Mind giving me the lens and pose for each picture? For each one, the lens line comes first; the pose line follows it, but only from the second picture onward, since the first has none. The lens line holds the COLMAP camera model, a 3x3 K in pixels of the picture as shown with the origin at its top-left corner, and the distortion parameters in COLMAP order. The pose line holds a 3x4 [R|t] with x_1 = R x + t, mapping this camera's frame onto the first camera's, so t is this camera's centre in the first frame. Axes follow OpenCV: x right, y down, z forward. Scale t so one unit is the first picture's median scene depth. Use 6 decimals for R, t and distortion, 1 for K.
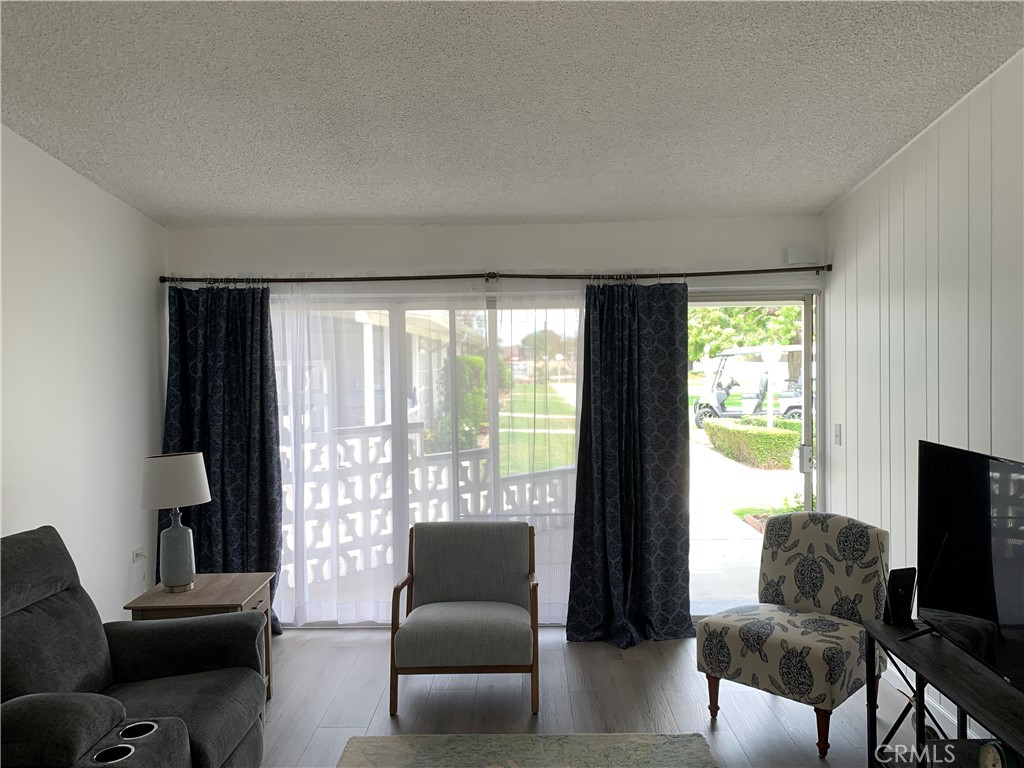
lens RADIAL K [[778.6, 0, 512.0], [0, 778.6, 384.0], [0, 0, 1]] dist [0.013321, -0.014109]
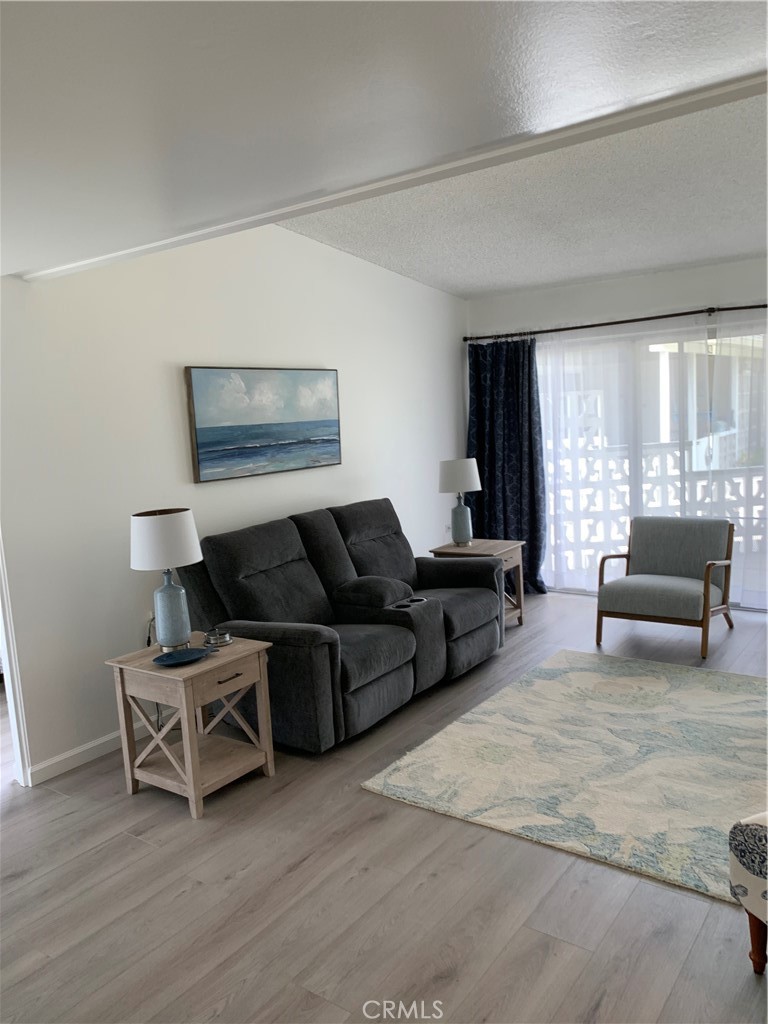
lens RADIAL K [[778.6, 0, 384.0], [0, 778.6, 512.0], [0, 0, 1]] dist [0.013321, -0.014109]
pose [[0.814875, 0.039019, -0.578321, 0.334147], [0.034616, 0.992675, 0.115750, 0.010290], [0.578602, -0.114342, 0.807556, -0.332959]]
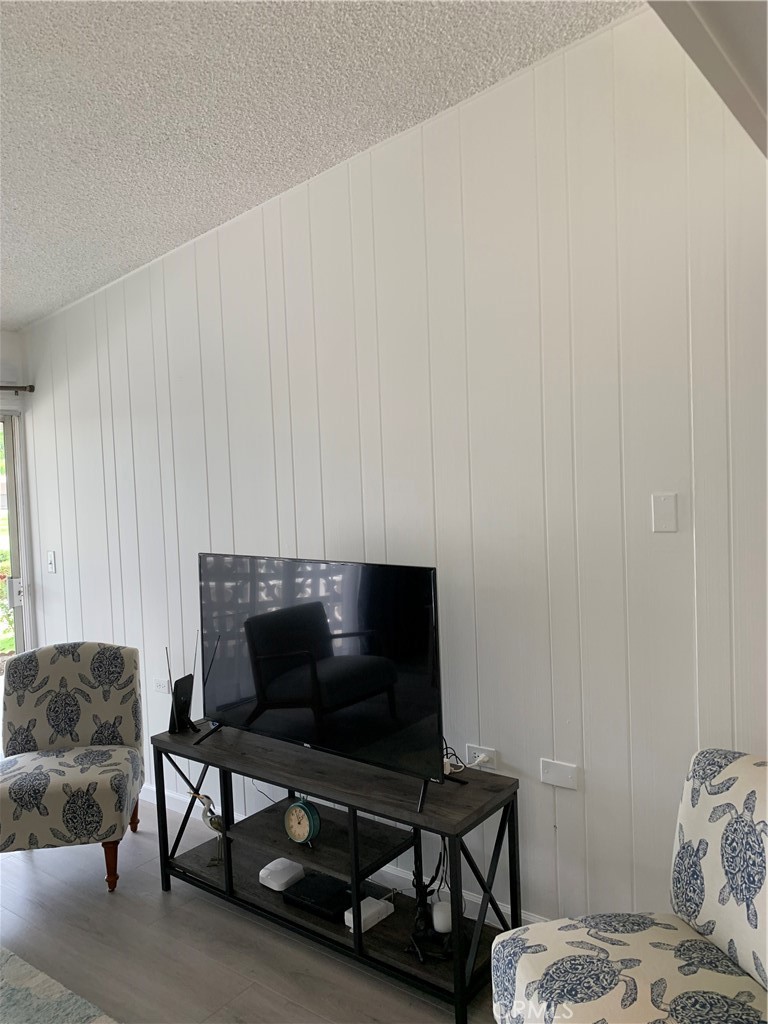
lens RADIAL K [[778.6, 0, 384.0], [0, 778.6, 512.0], [0, 0, 1]] dist [0.013321, -0.014109]
pose [[0.600637, -0.047804, 0.798092, -0.127574], [0.050717, 0.998479, 0.021637, 0.003215], [-0.797912, 0.027481, 0.602147, 0.110709]]
